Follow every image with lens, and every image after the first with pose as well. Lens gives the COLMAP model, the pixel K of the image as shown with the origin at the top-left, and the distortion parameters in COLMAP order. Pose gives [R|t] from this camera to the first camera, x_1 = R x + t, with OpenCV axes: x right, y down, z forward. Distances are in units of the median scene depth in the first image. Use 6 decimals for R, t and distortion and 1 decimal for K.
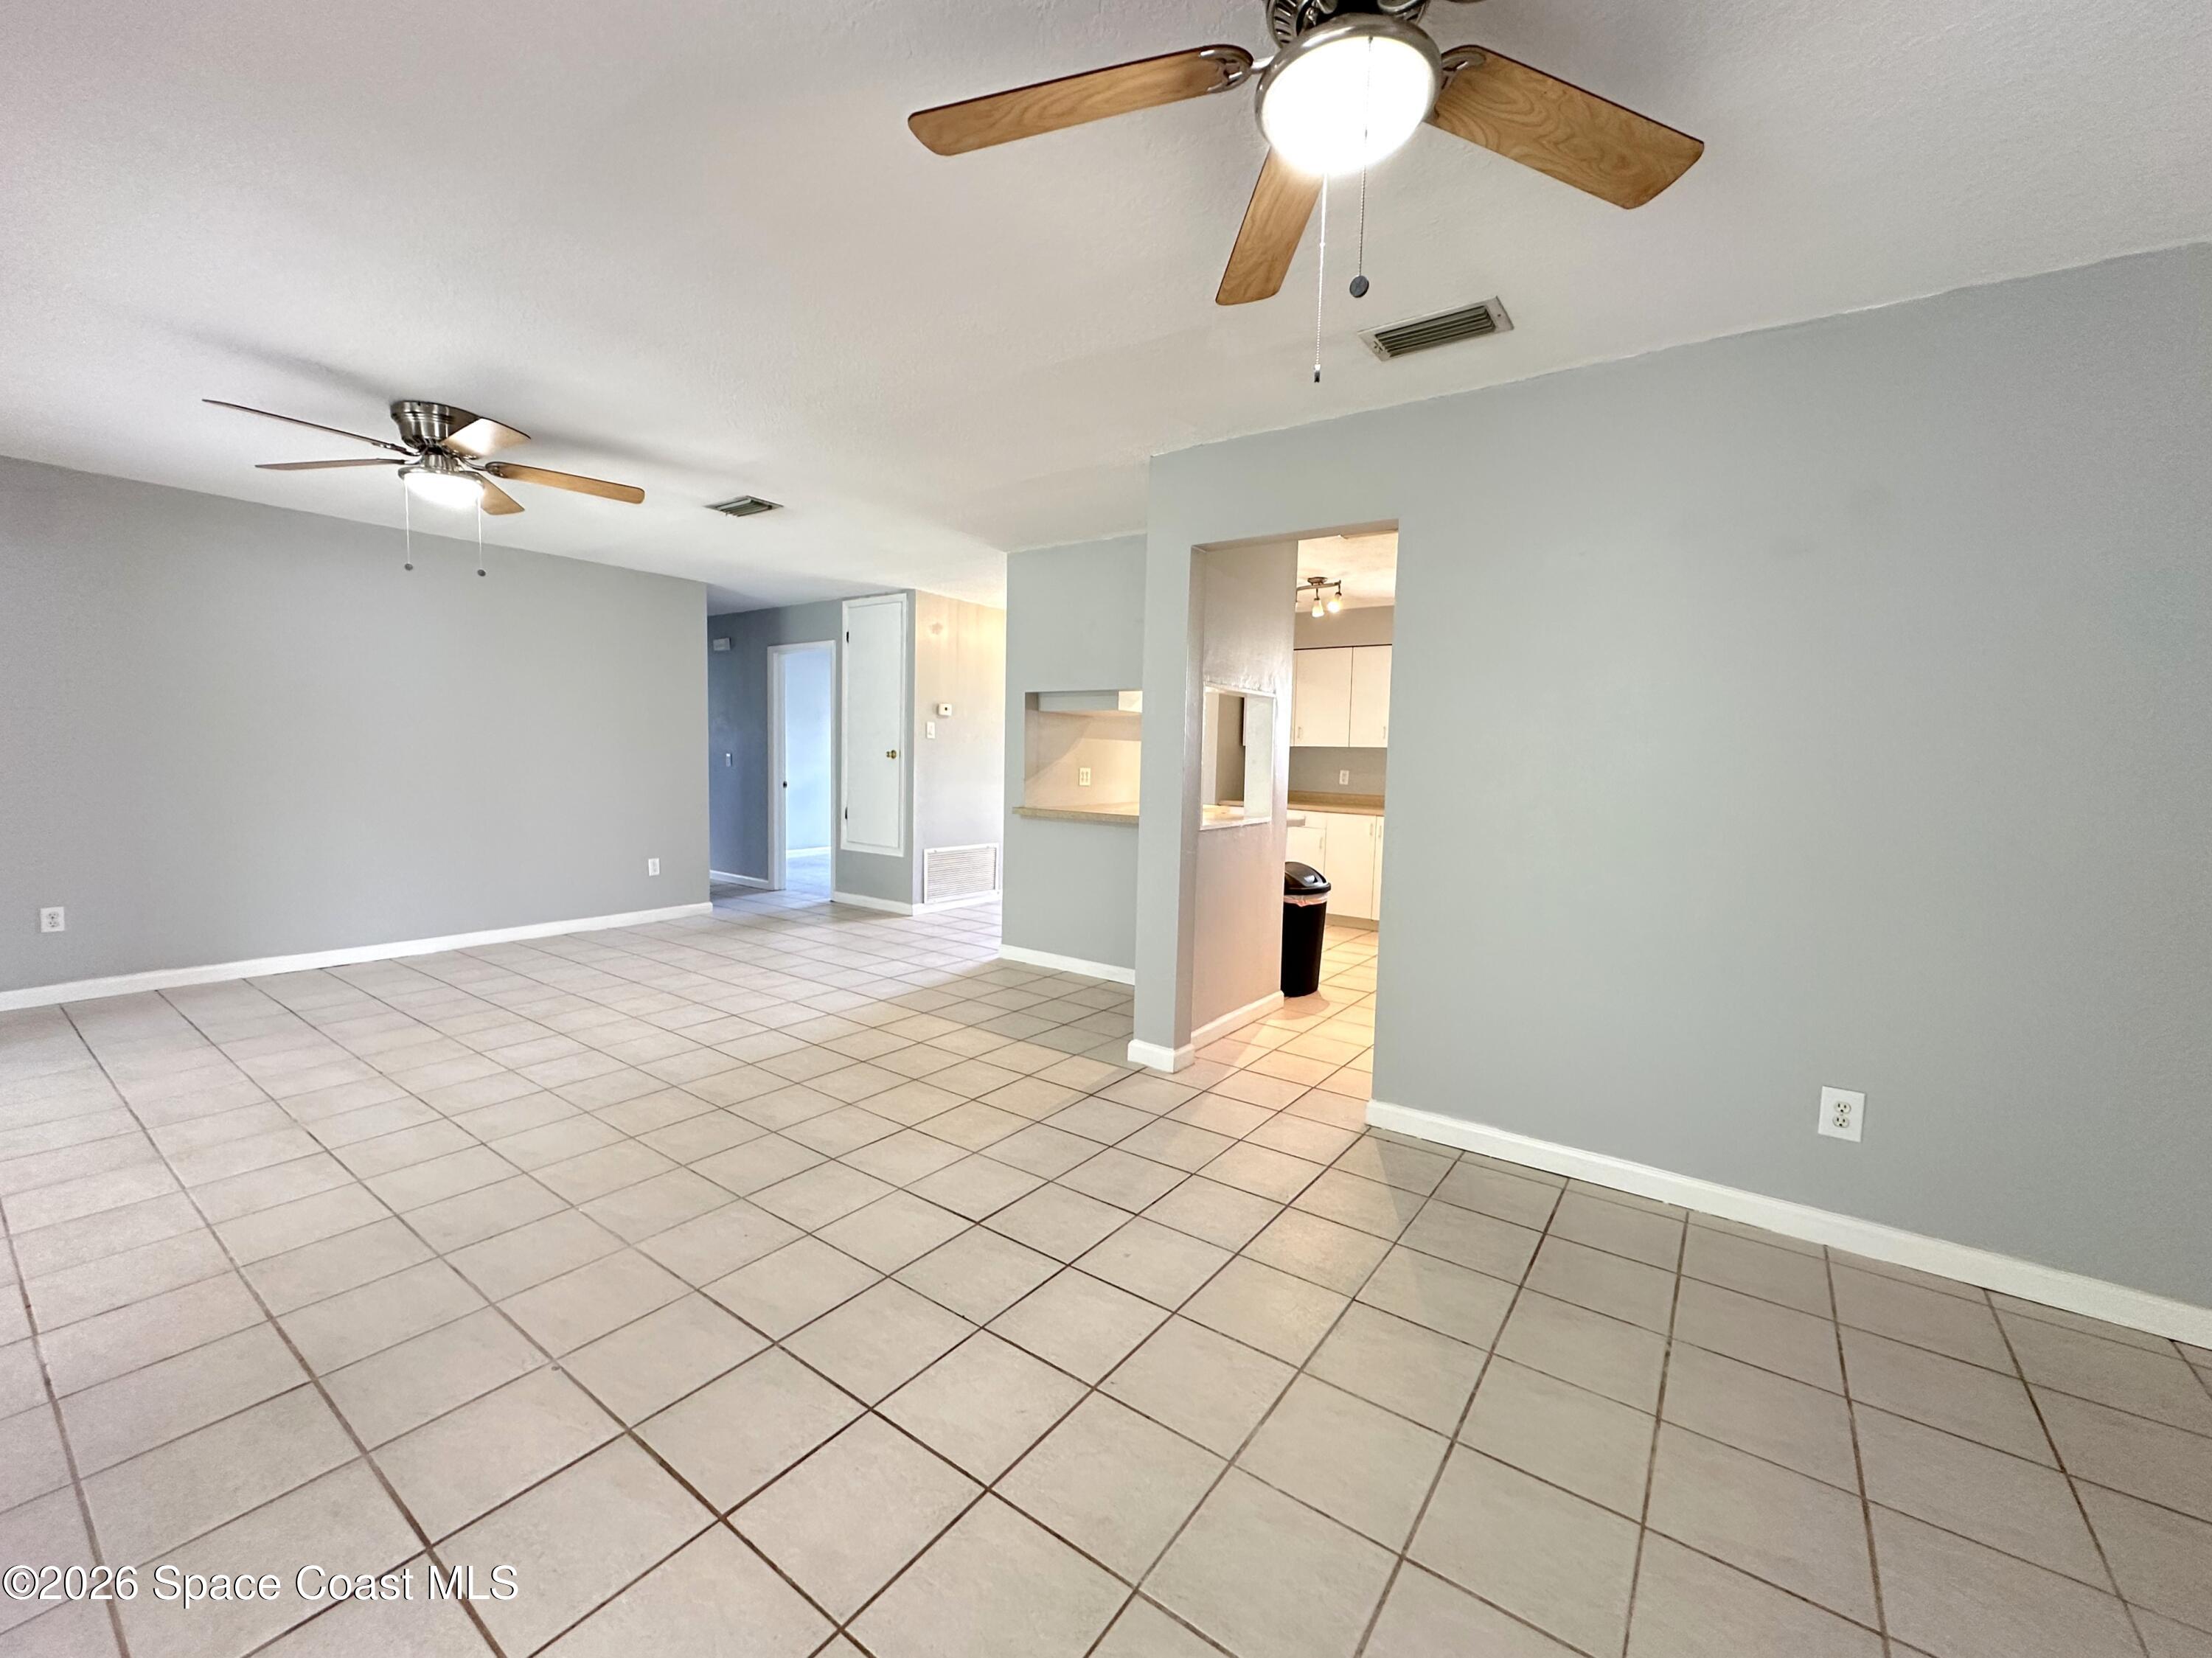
lens RADIAL K [[888.9, 0, 1106.0], [0, 888.9, 829.0], [0, 0, 1]] dist [-0.000165, 0.000004]
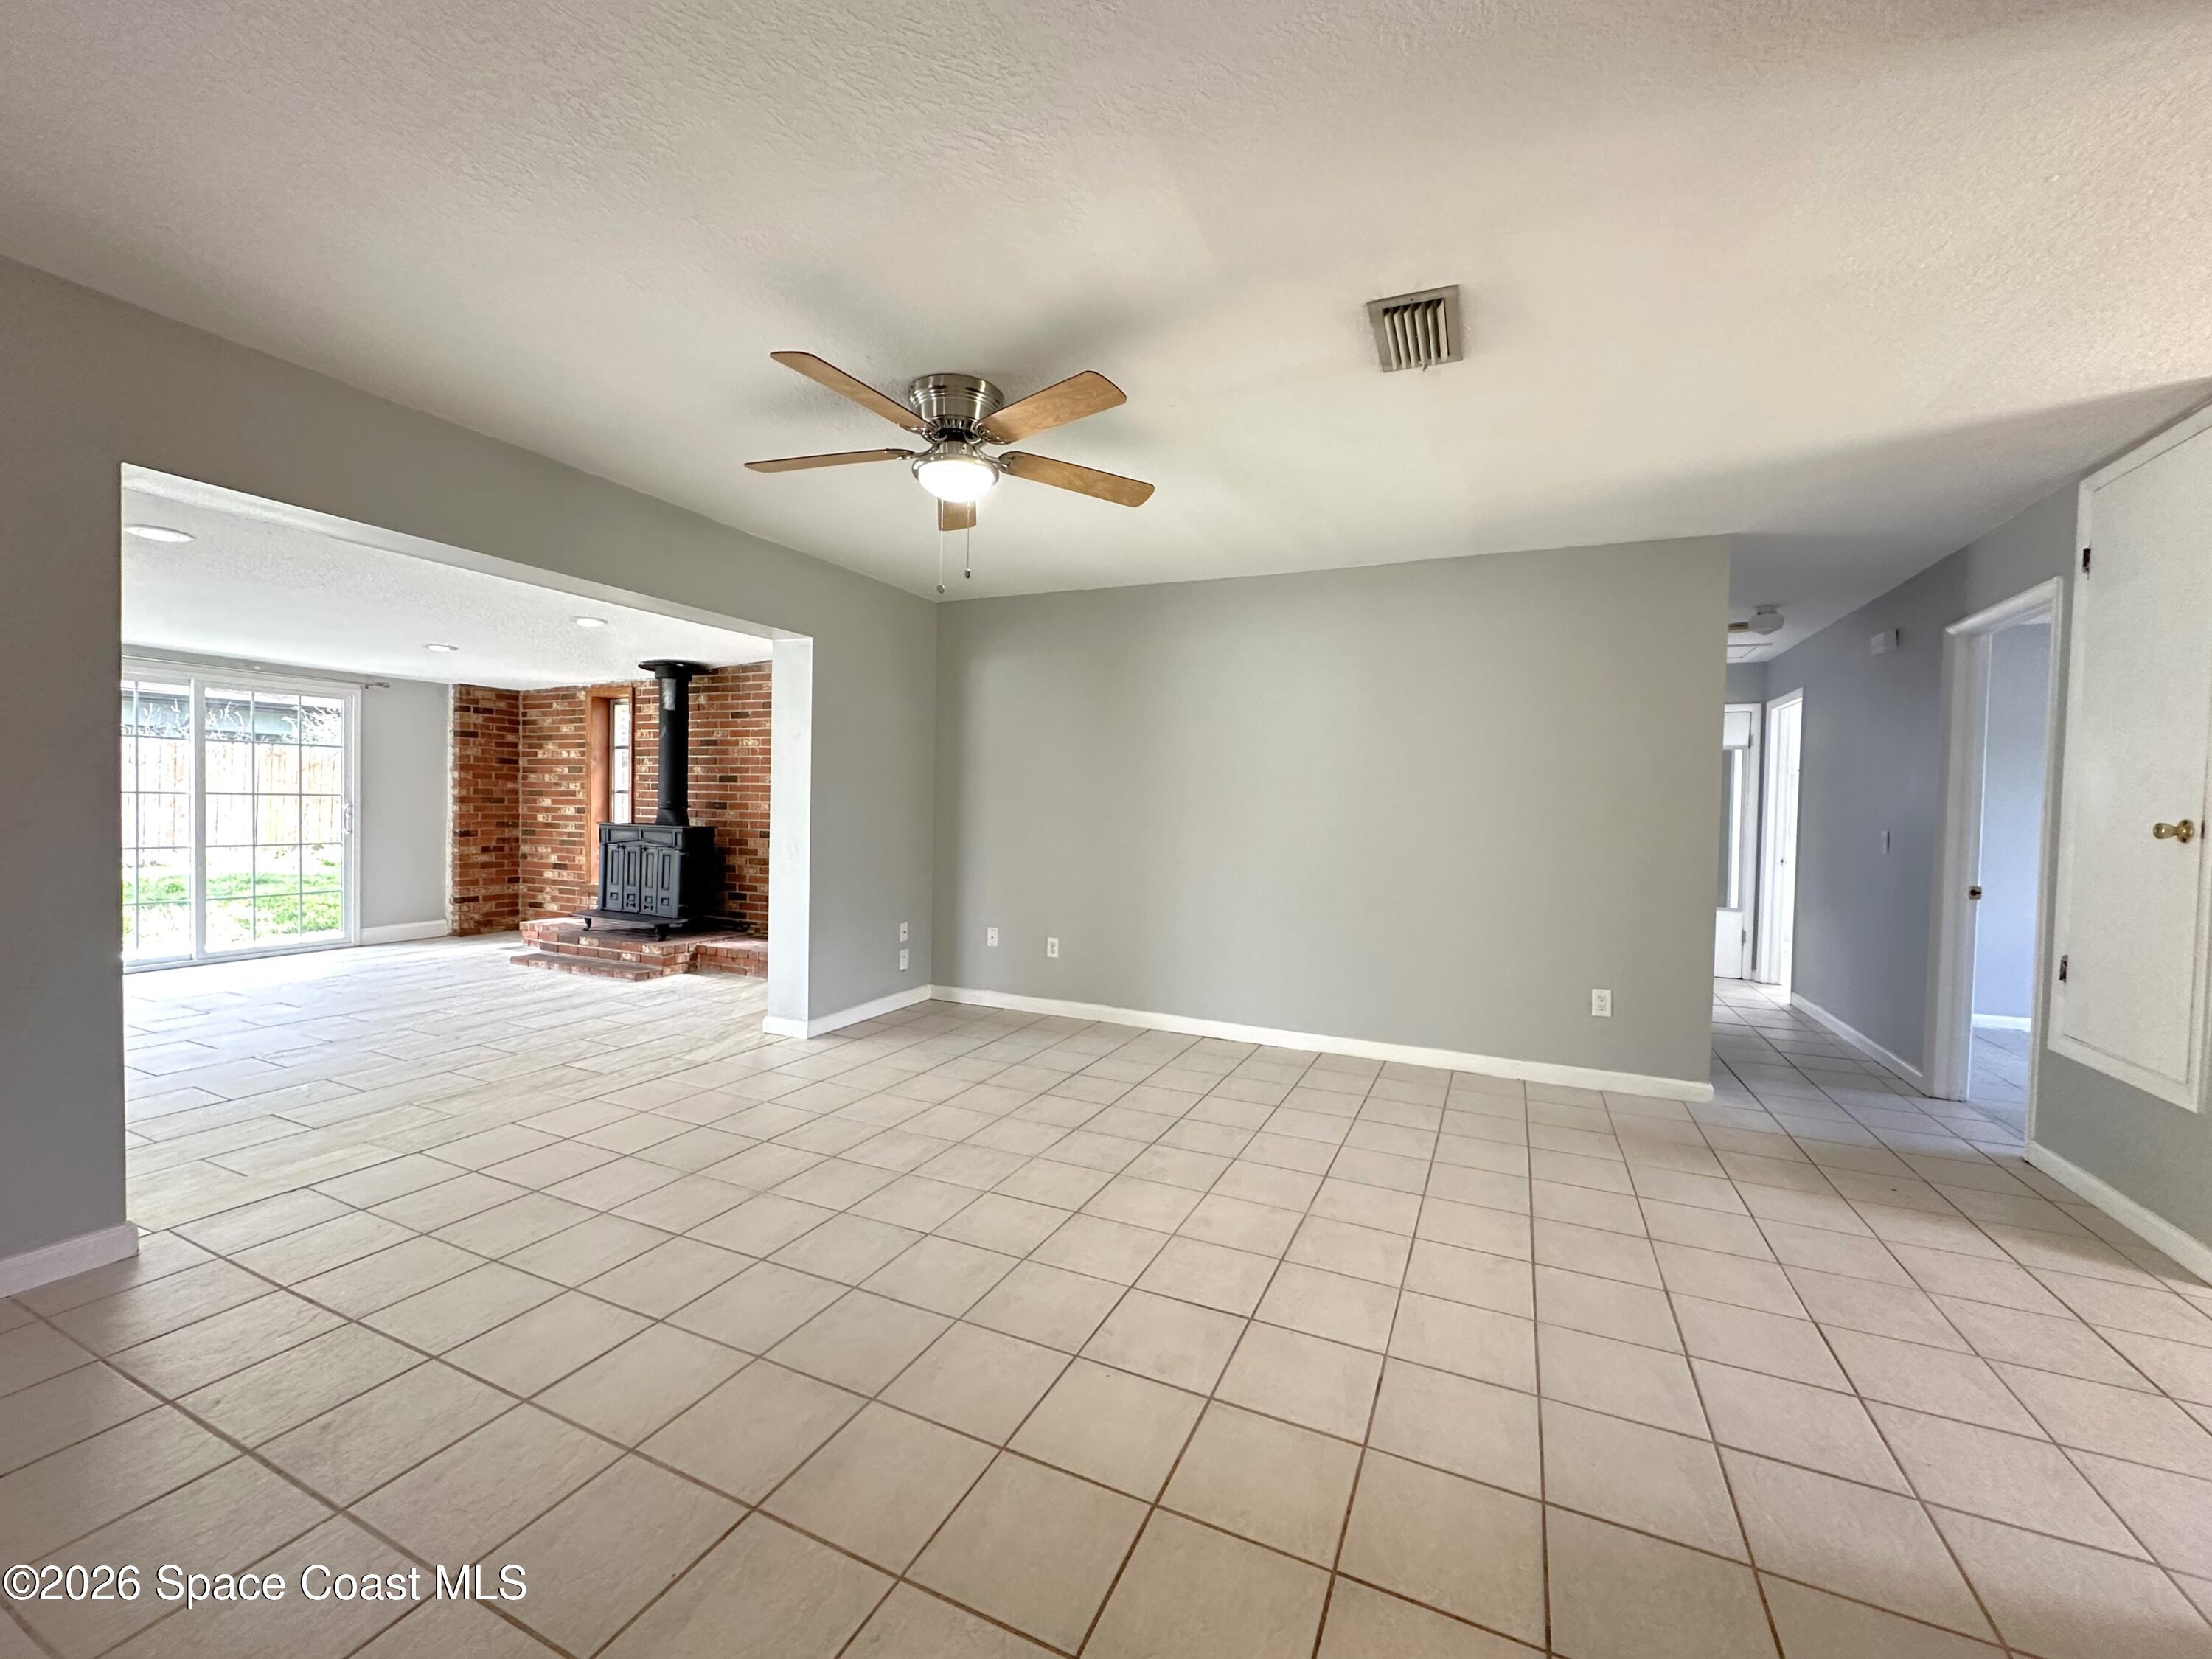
lens RADIAL K [[889.0, 0, 1106.0], [0, 889.0, 829.5], [0, 0, 1]] dist [-0.000165, 0.000004]
pose [[0.202610, 0.005959, -0.979241, 0.058425], [-0.103996, 0.994457, -0.015466, -0.049137], [0.973722, 0.104970, 0.202106, 0.755781]]
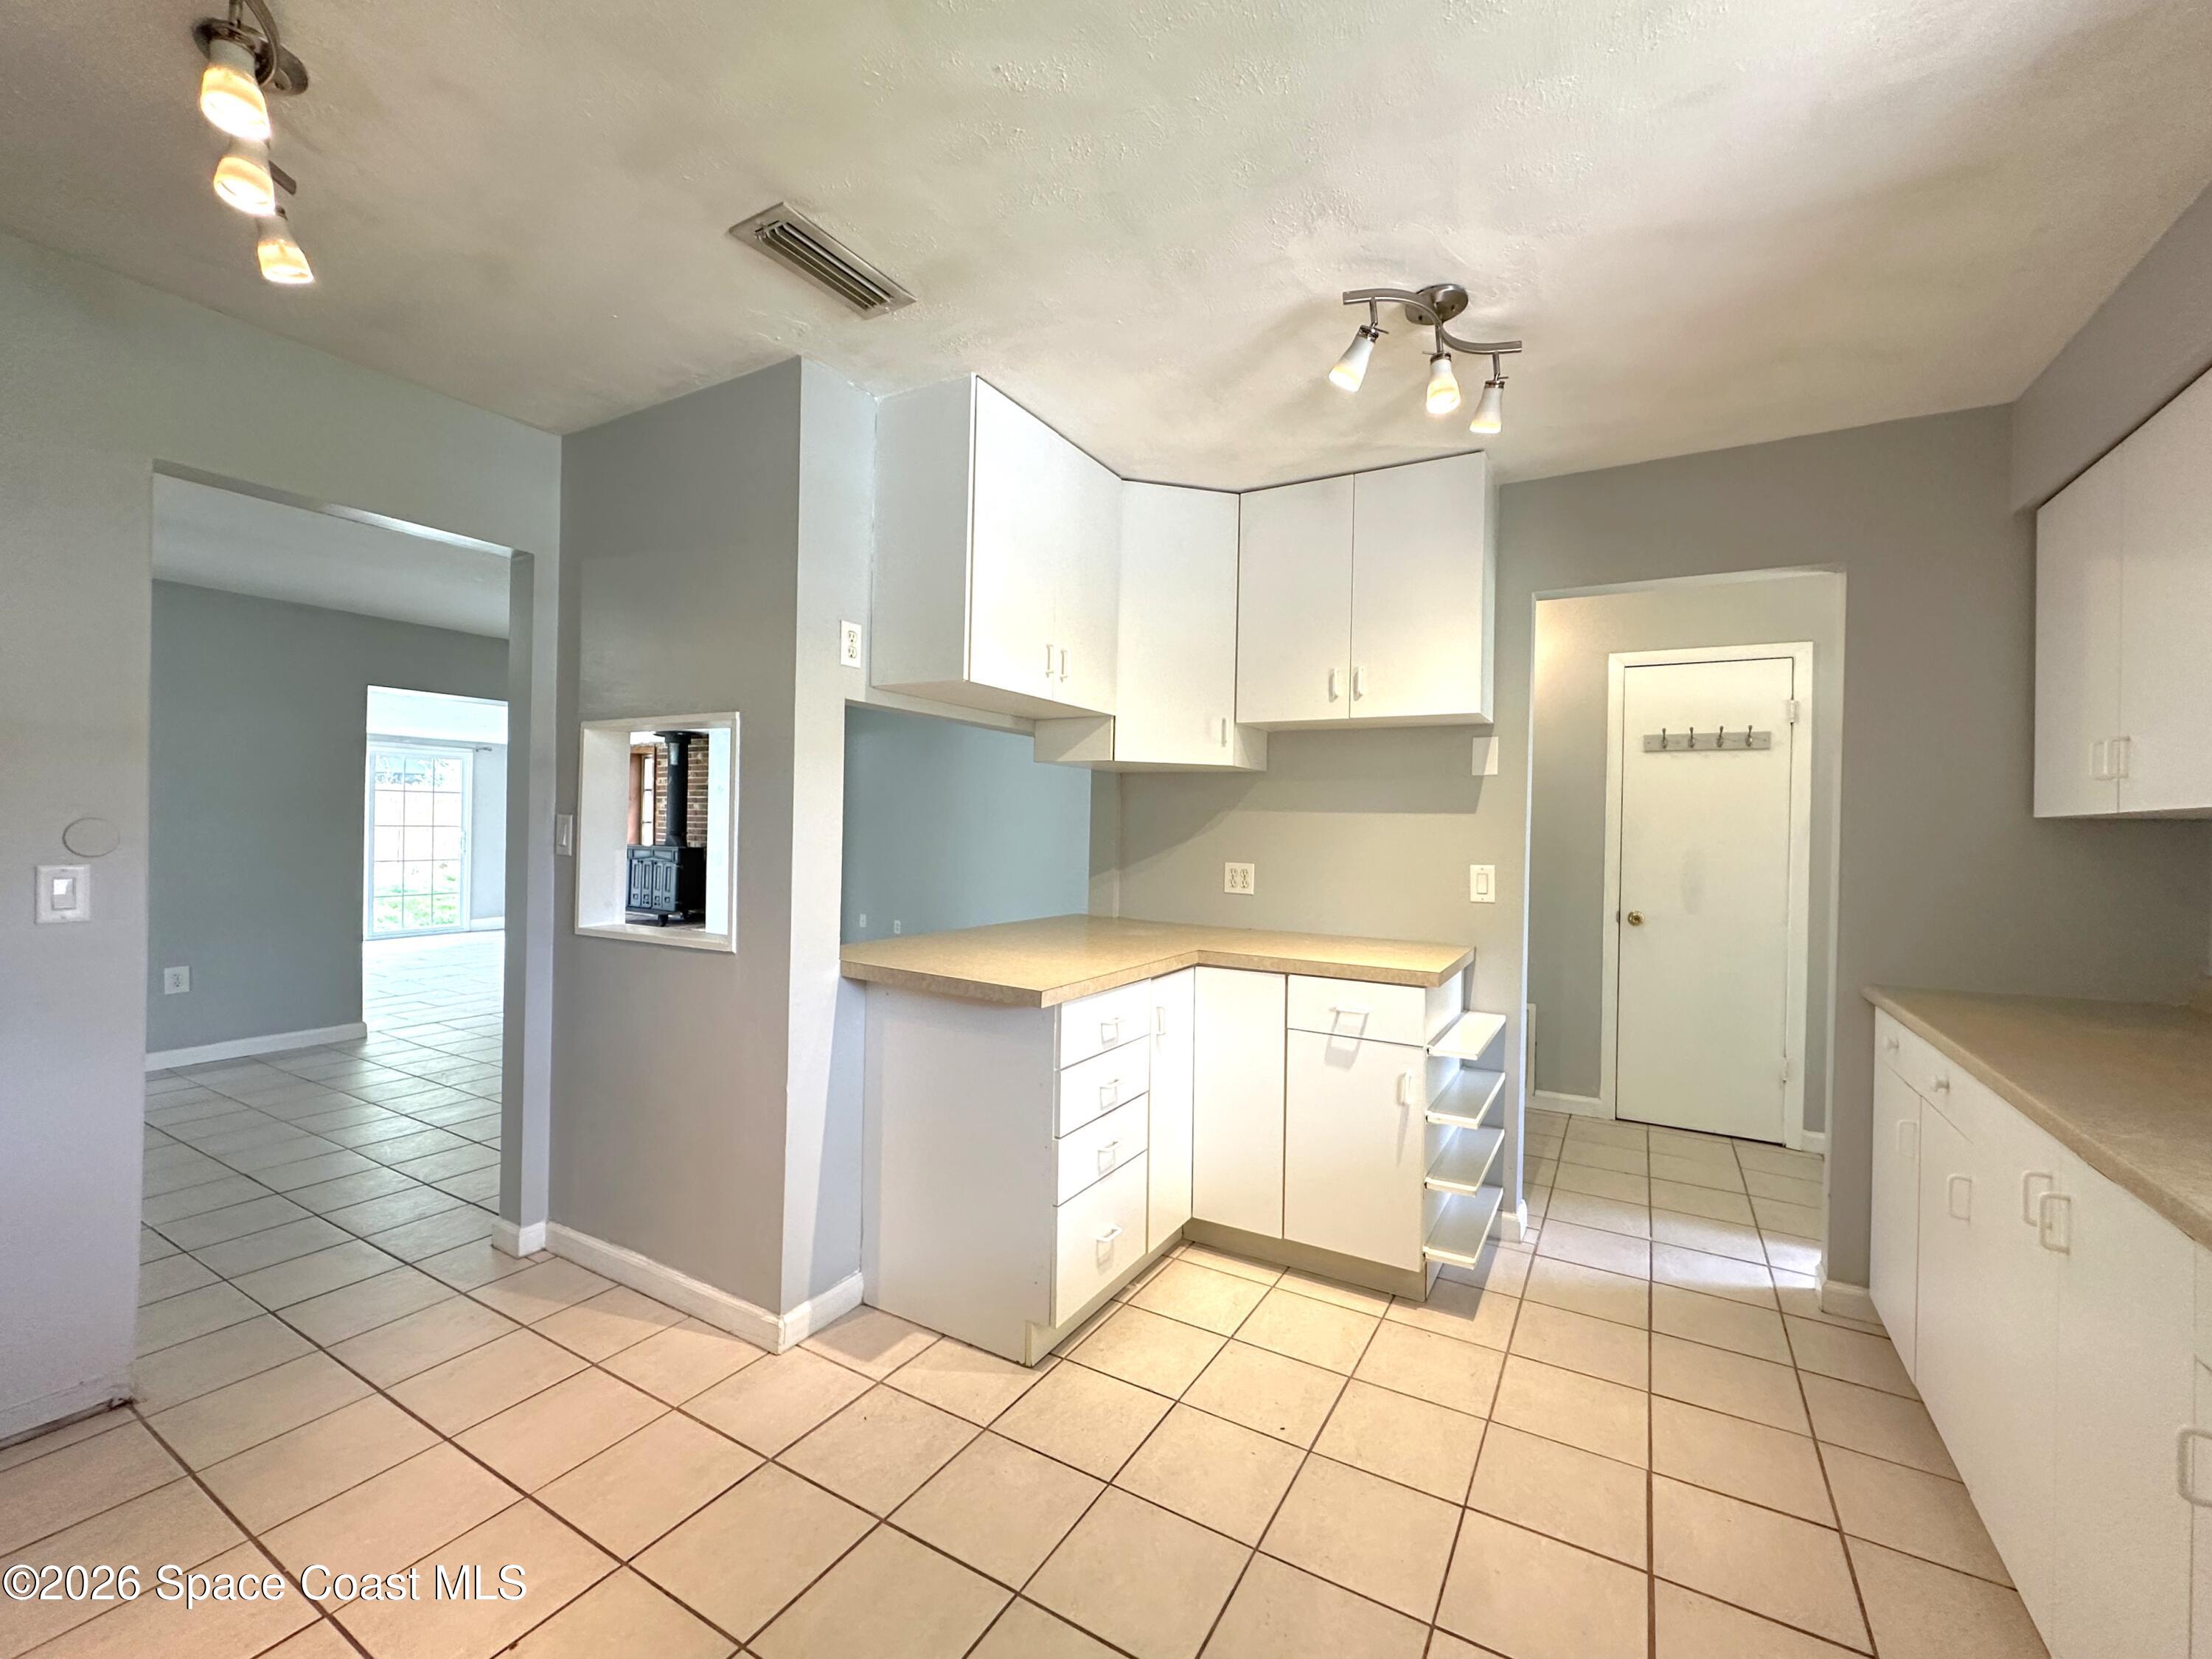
lens RADIAL K [[917.7, 0, 1092.1], [0, 917.7, 829.1], [0, 0, 1]] dist [0.000655, 0.000120]
pose [[0.093987, -0.023759, -0.995290, 0.732732], [-0.104280, 0.993981, -0.033575, -0.075006], [0.990097, 0.106945, 0.090944, 1.139617]]
